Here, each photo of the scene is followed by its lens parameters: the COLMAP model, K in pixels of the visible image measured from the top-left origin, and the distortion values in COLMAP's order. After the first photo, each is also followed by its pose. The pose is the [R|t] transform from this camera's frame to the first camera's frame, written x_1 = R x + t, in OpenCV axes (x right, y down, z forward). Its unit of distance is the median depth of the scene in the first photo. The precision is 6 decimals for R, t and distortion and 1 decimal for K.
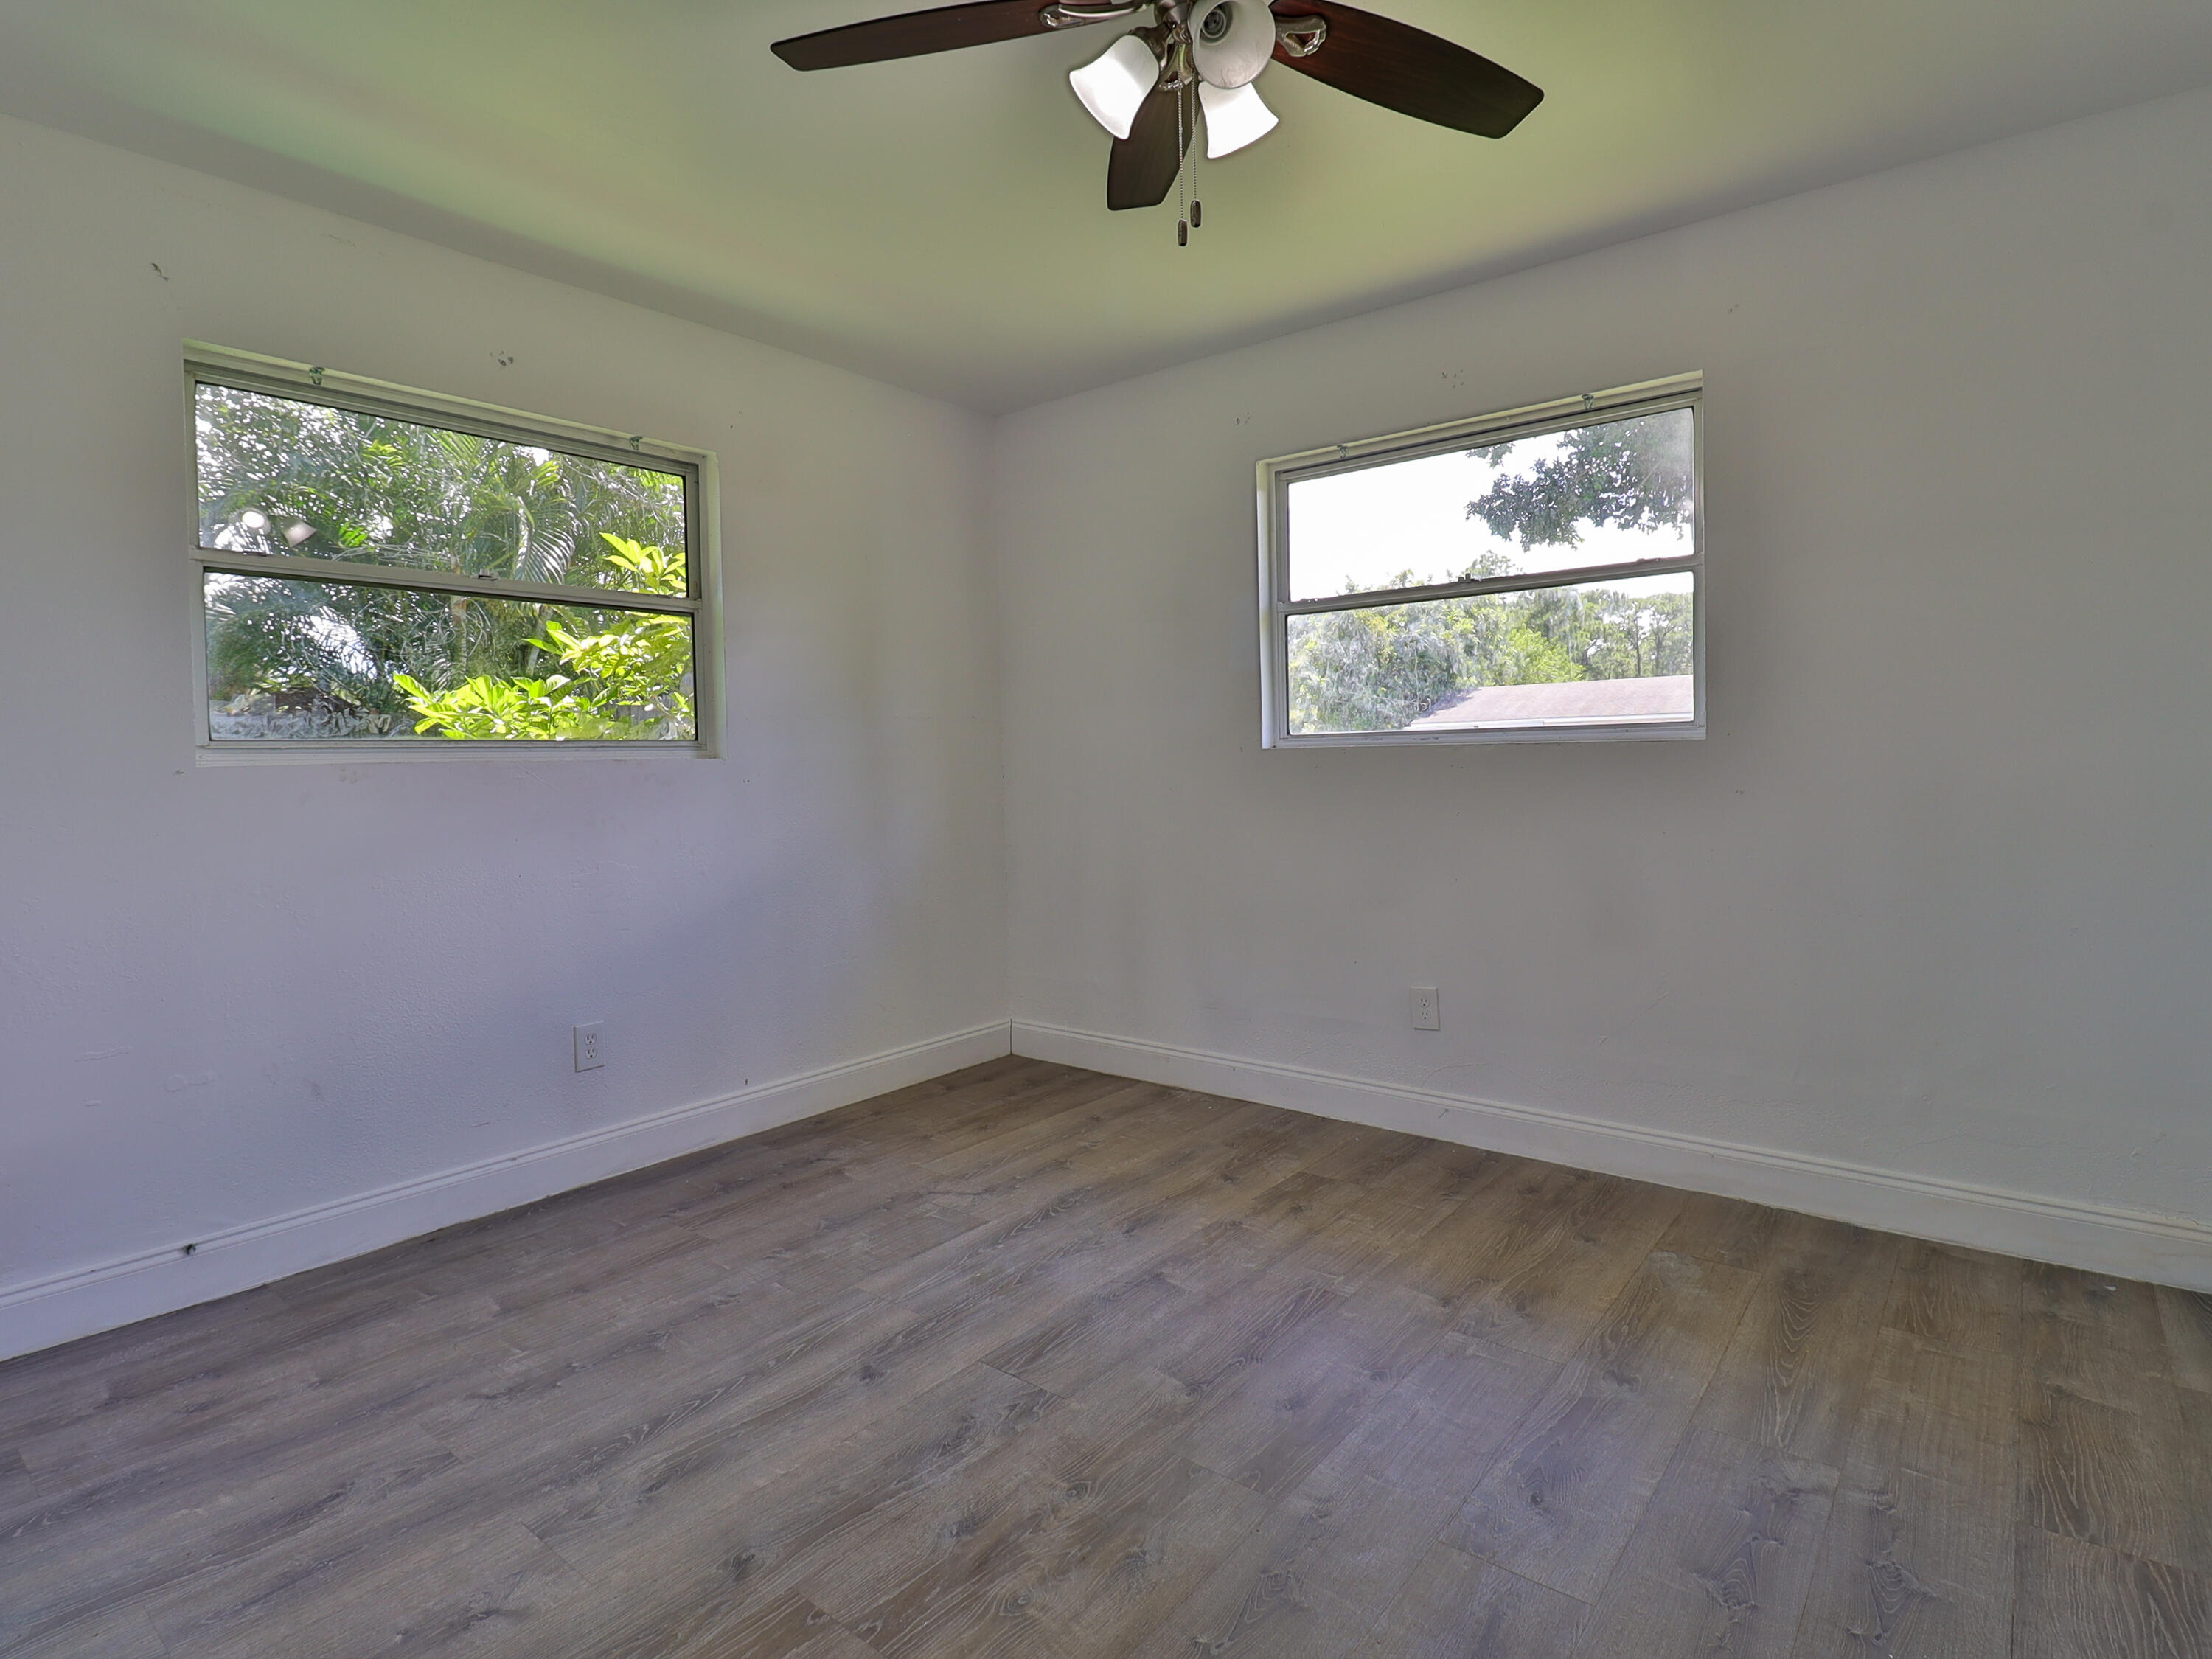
lens RADIAL K [[1147.9, 0, 1103.1], [0, 1147.9, 789.2], [0, 0, 1]] dist [-0.003508, -0.002458]
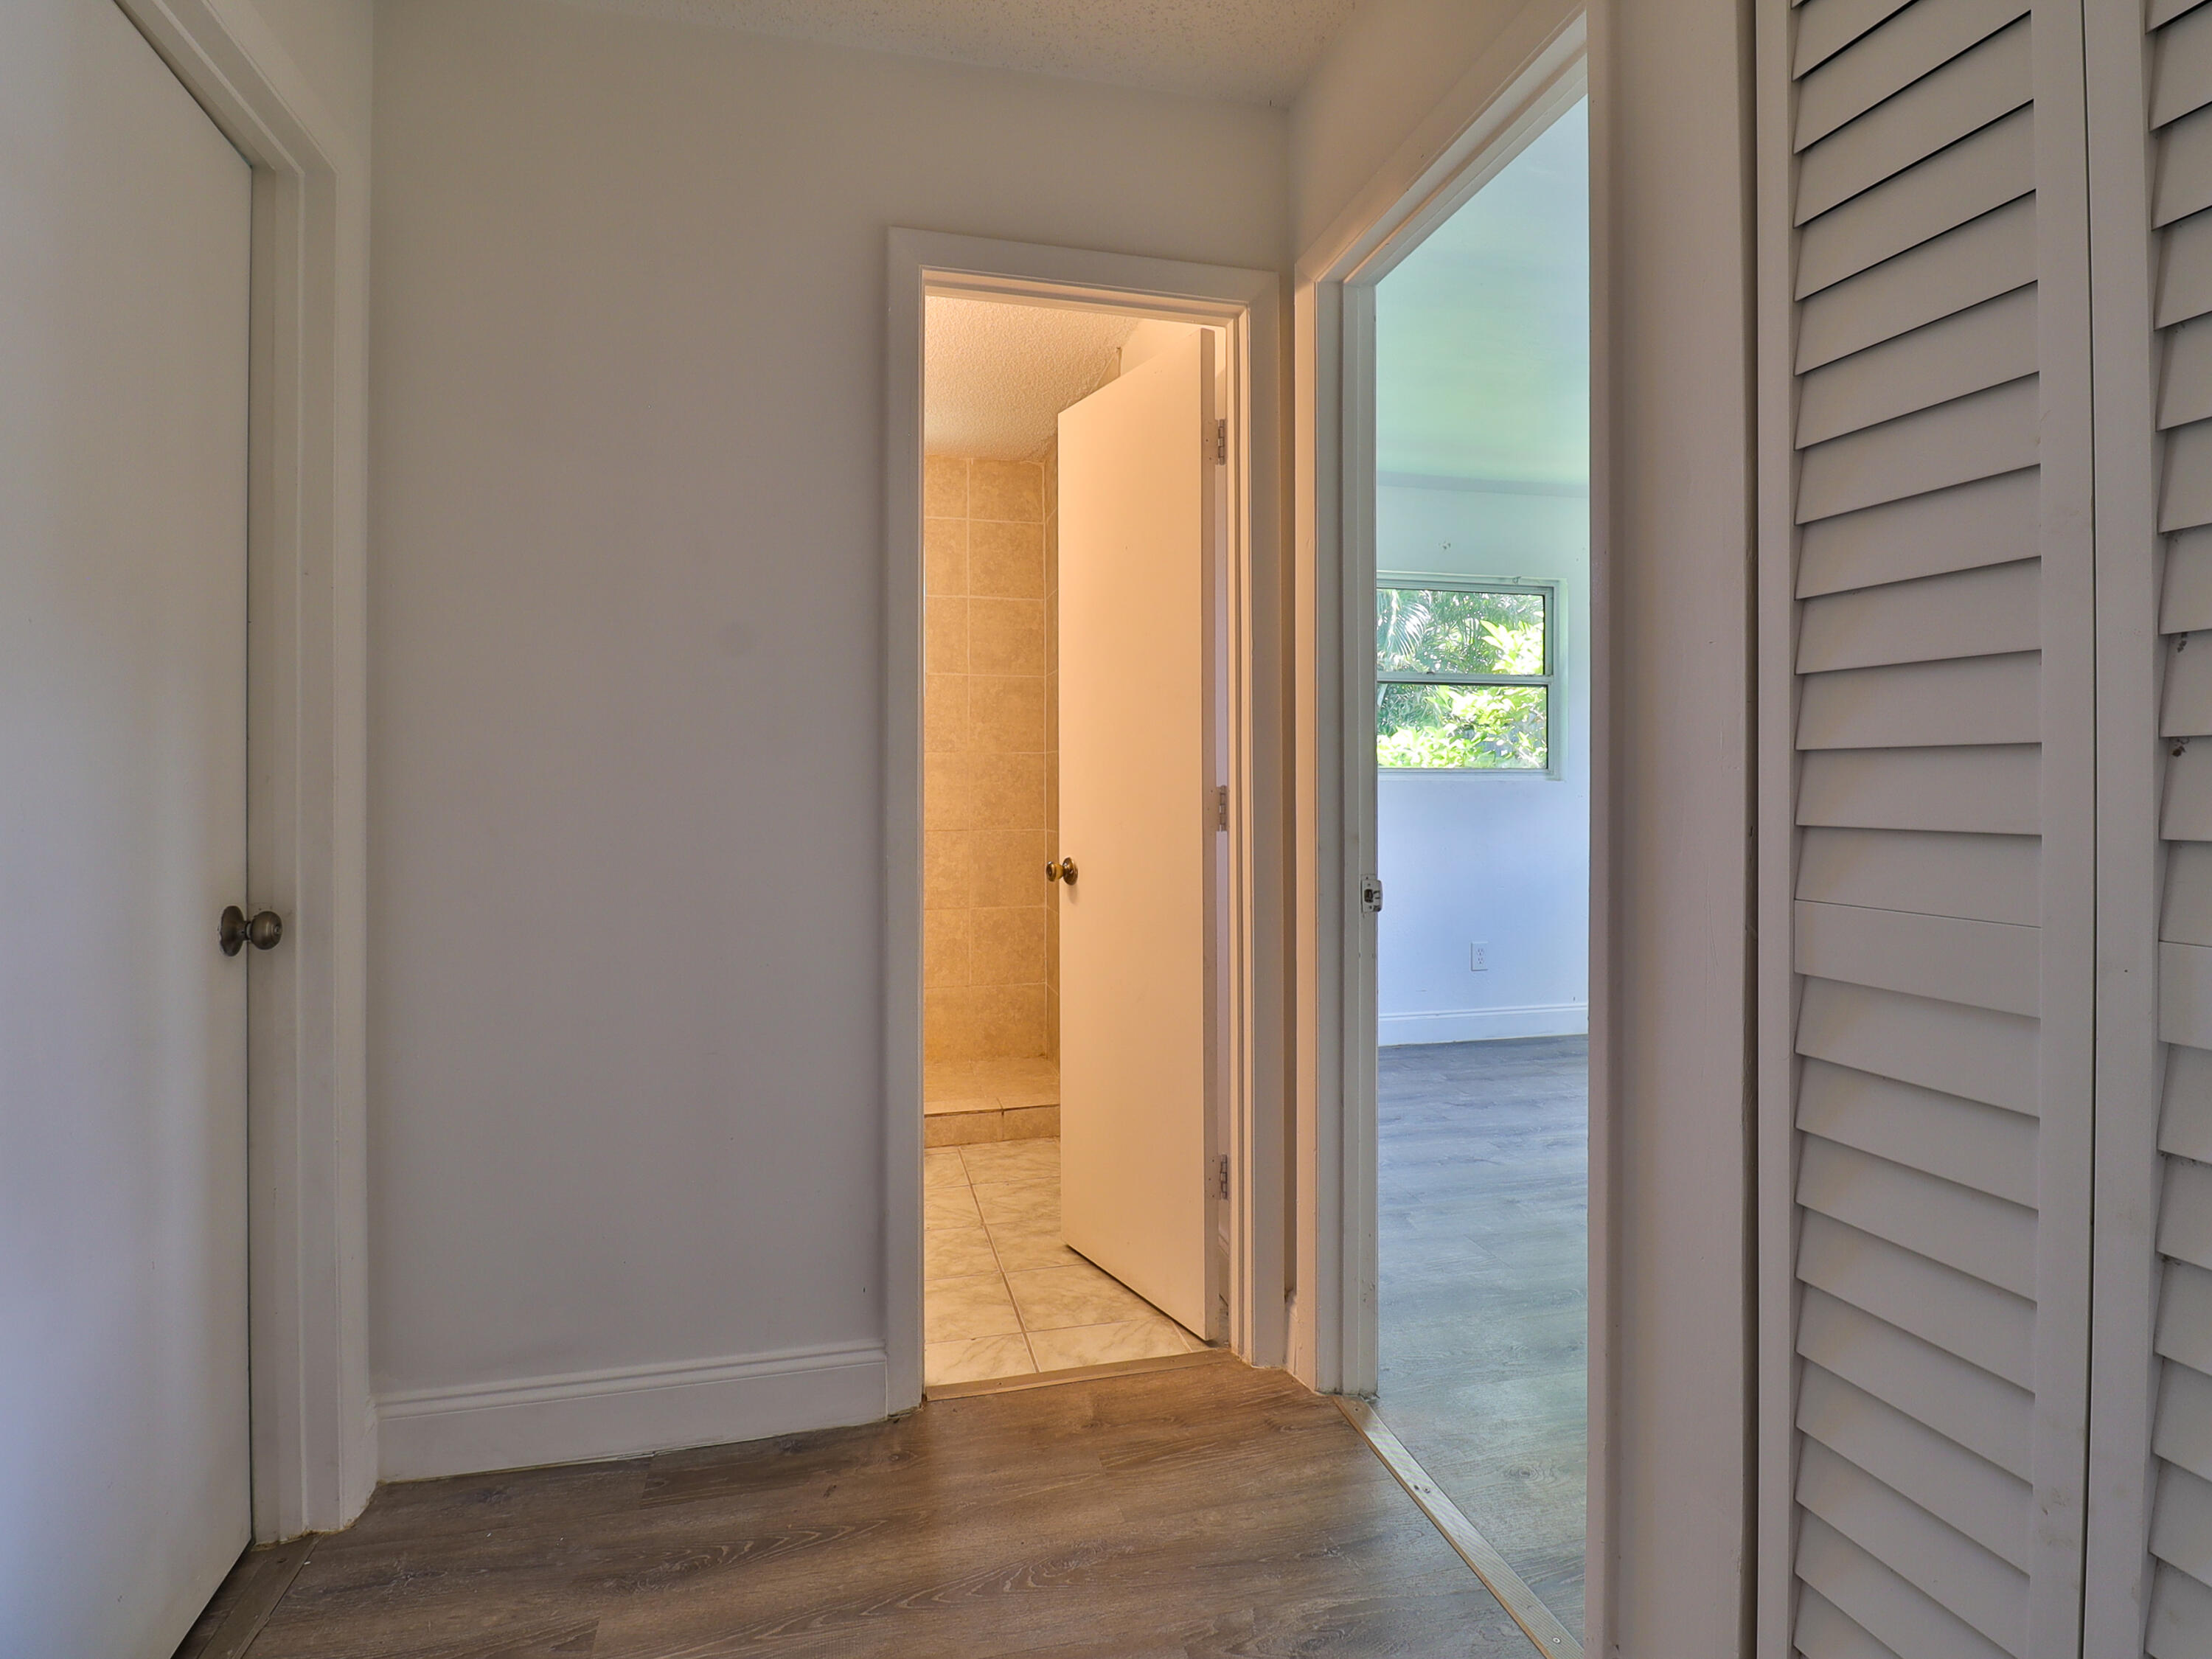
lens RADIAL K [[1147.9, 0, 1103.1], [0, 1147.9, 789.2], [0, 0, 1]] dist [-0.003508, -0.002458]
pose [[0.794957, 0.024463, -0.606173, 0.102272], [-0.031453, 0.999505, -0.000912, 0.004492], [0.605850, 0.019791, 0.795333, -0.580697]]
